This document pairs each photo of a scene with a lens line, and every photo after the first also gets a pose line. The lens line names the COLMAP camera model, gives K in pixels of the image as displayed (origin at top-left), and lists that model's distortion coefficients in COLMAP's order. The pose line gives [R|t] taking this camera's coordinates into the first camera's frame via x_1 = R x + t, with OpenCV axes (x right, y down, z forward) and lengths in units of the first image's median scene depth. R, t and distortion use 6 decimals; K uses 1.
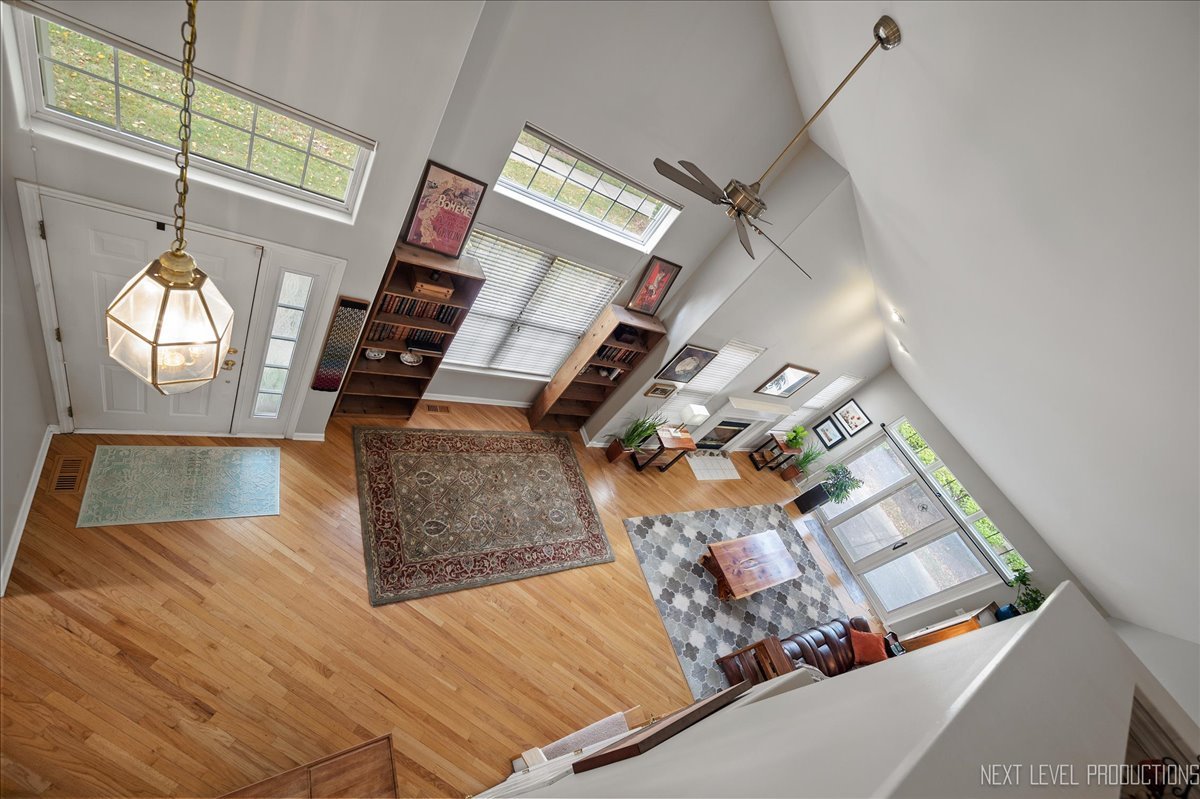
lens RADIAL K [[477.8, 0, 604.3], [0, 477.8, 395.4], [0, 0, 1]] dist [-0.001212, 0.000717]
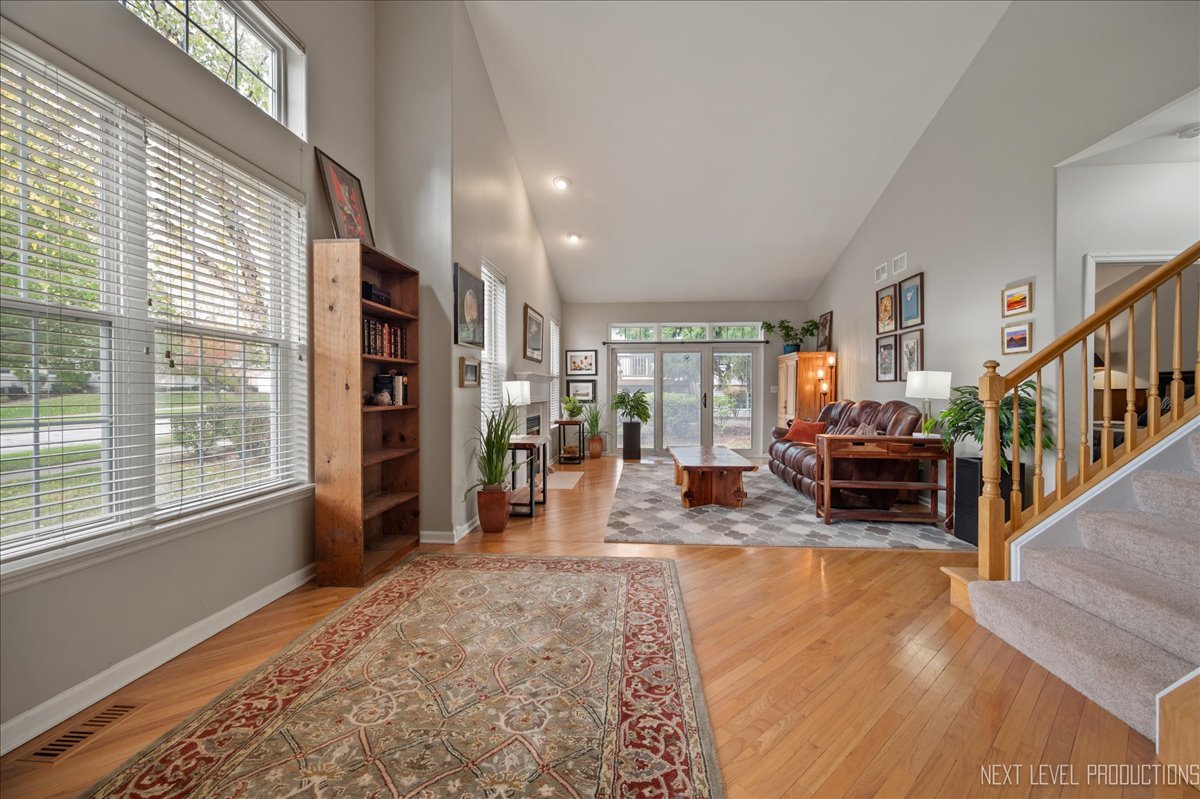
lens RADIAL K [[477.8, 0, 602.9], [0, 477.8, 398.1], [0, 0, 1]] dist [-0.001212, 0.000717]
pose [[0.405069, -0.561785, 0.721330, -0.332420], [0.788112, 0.614478, 0.035996, 0.147679], [-0.463464, 0.553908, 0.691655, 0.567625]]
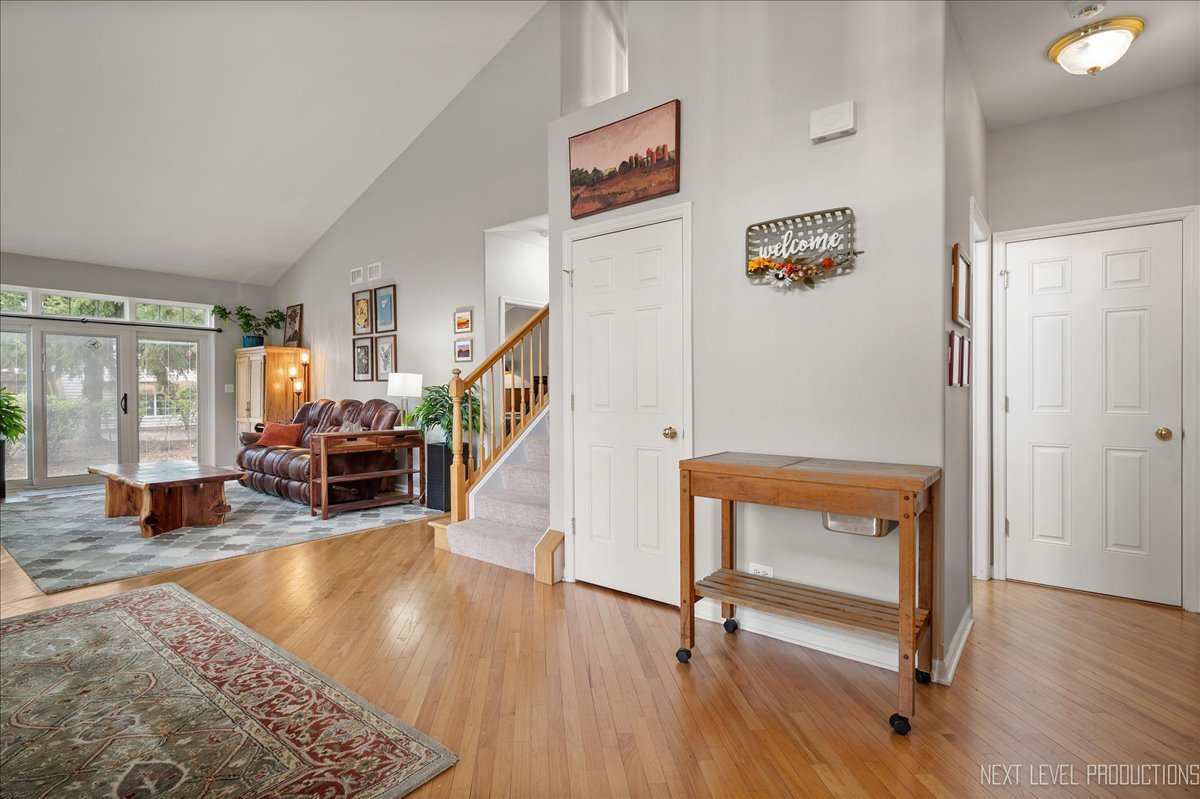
lens RADIAL K [[586.2, 0, 606.6], [0, 586.2, 391.9], [0, 0, 1]] dist [-0.009926, 0.003986]
pose [[-0.381580, -0.553599, 0.740220, -0.520615], [0.418017, 0.610893, 0.672363, 0.001499], [-0.824414, 0.565984, -0.001690, 0.541494]]
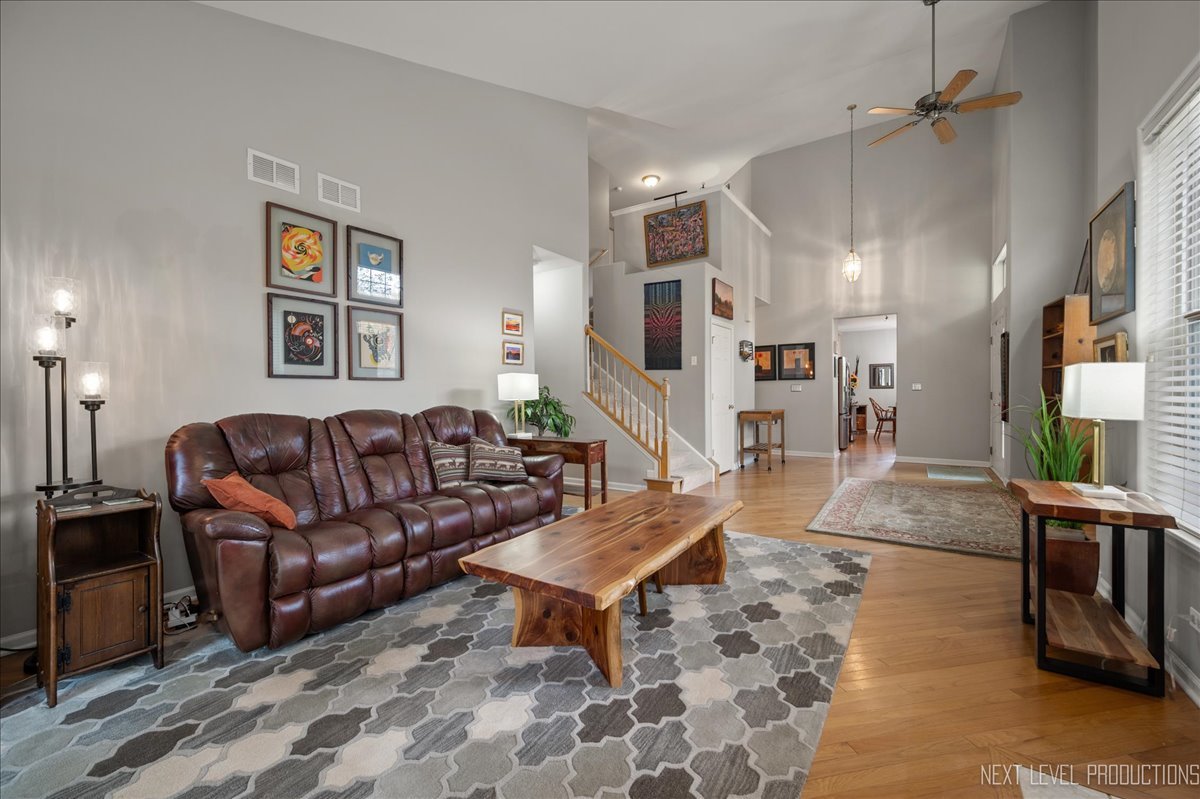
lens RADIAL K [[477.8, 0, 611.9], [0, 477.8, 393.3], [0, 0, 1]] dist [-0.001212, 0.000717]
pose [[-0.708423, -0.543687, -0.450046, 0.676570], [-0.700176, 0.621631, 0.351181, 0.187419], [0.088830, 0.563896, -0.821054, 1.512785]]
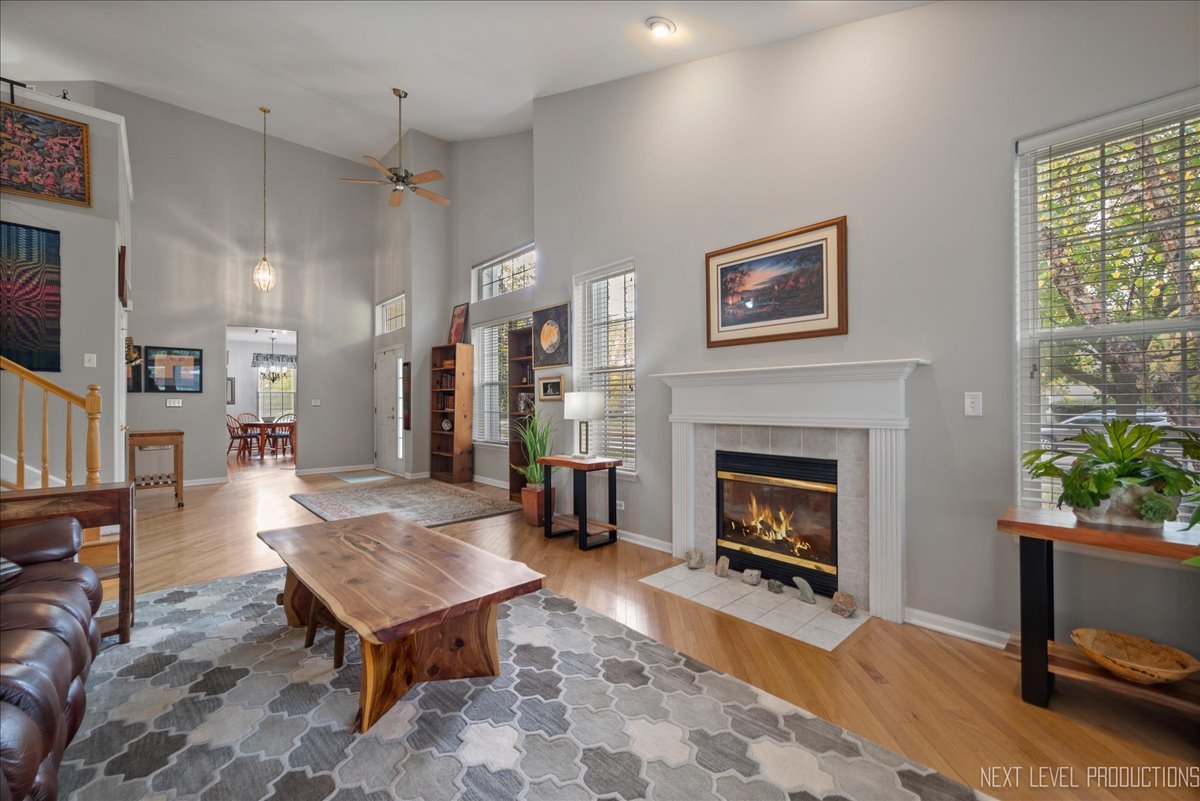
lens RADIAL K [[477.8, 0, 601.2], [0, 477.8, 397.2], [0, 0, 1]] dist [-0.001212, 0.000717]
pose [[0.262968, -0.563063, -0.783459, 0.844655], [-0.507003, 0.610231, -0.608741, 0.491864], [0.820851, 0.557296, -0.125004, 1.342519]]
